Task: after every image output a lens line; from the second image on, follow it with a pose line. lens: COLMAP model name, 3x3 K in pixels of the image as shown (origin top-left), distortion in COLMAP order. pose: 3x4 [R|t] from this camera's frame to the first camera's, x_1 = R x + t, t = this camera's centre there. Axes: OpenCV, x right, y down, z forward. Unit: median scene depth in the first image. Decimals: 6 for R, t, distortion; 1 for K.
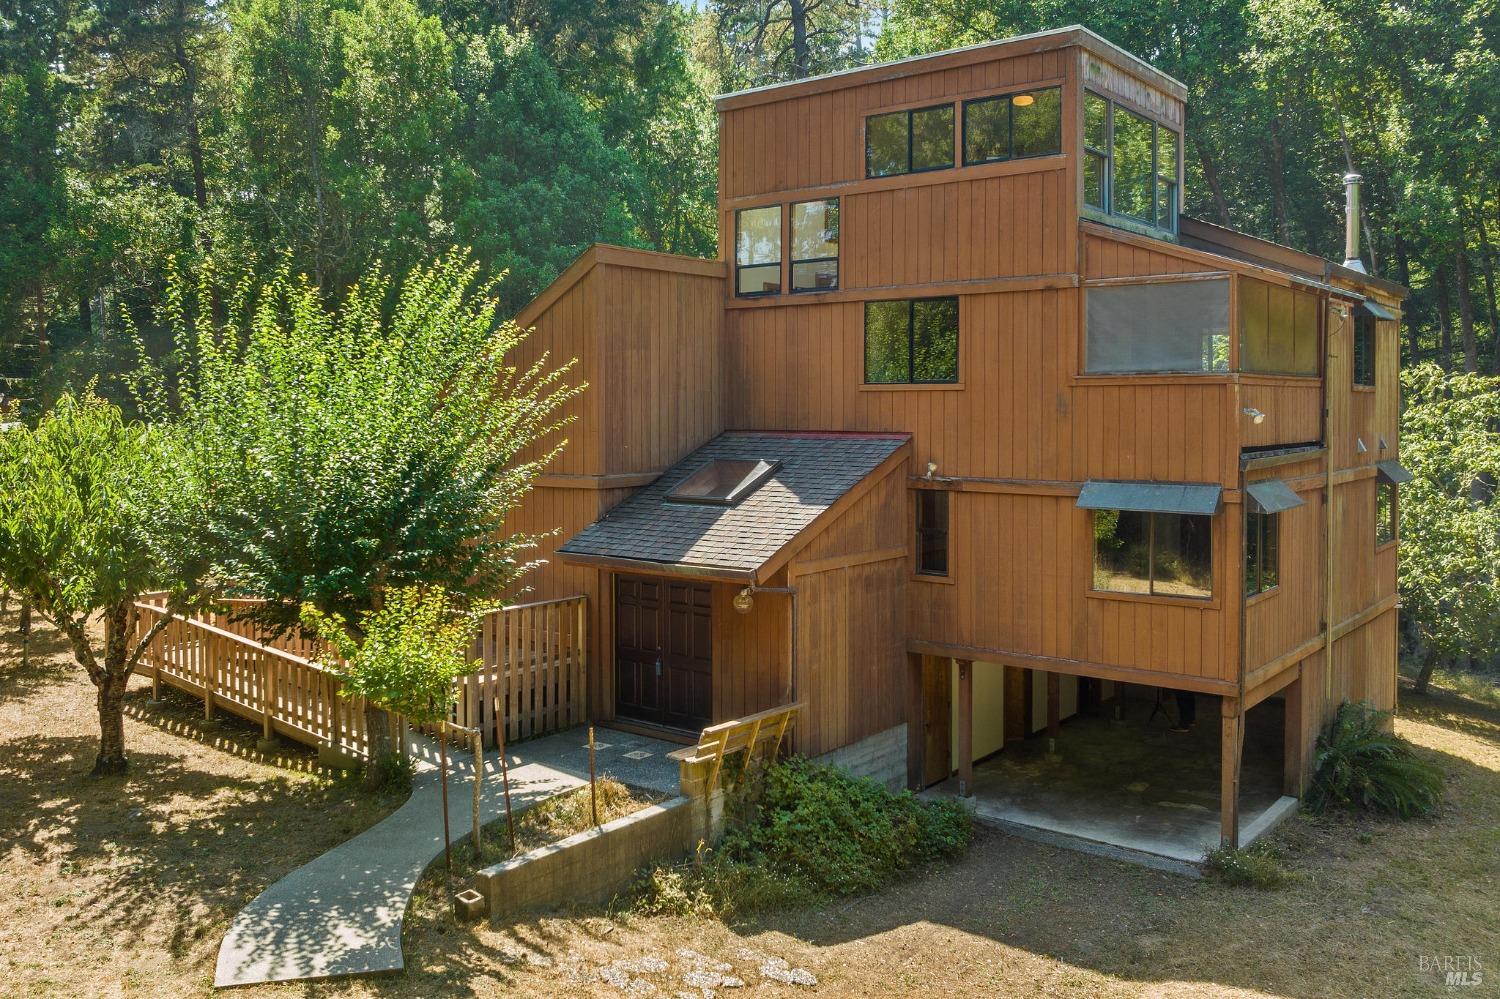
lens RADIAL K [[1200.4, 0, 716.8], [0, 1200.4, 495.7], [0, 0, 1]] dist [0.058892, -0.002595]
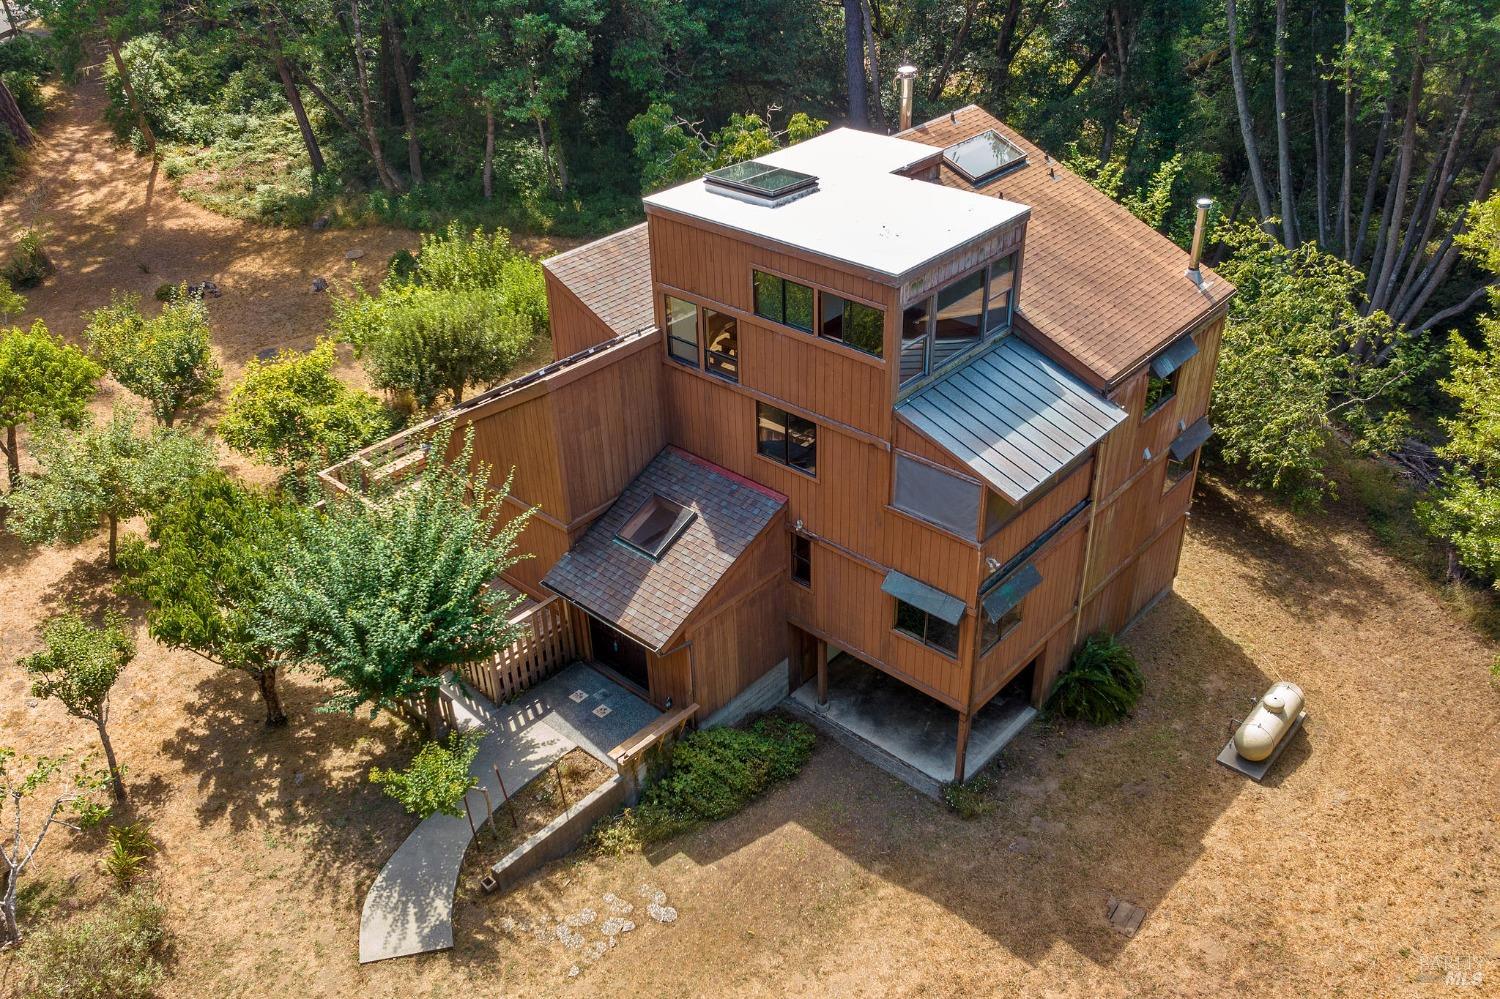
lens RADIAL K [[1200.4, 0, 716.8], [0, 1200.4, 495.7], [0, 0, 1]] dist [0.058892, -0.002595]
pose [[0.996291, 0.011358, -0.085300, 0.214198], [0.031973, 0.871433, 0.489471, -0.792904], [0.079893, -0.490382, 0.867838, -0.233171]]
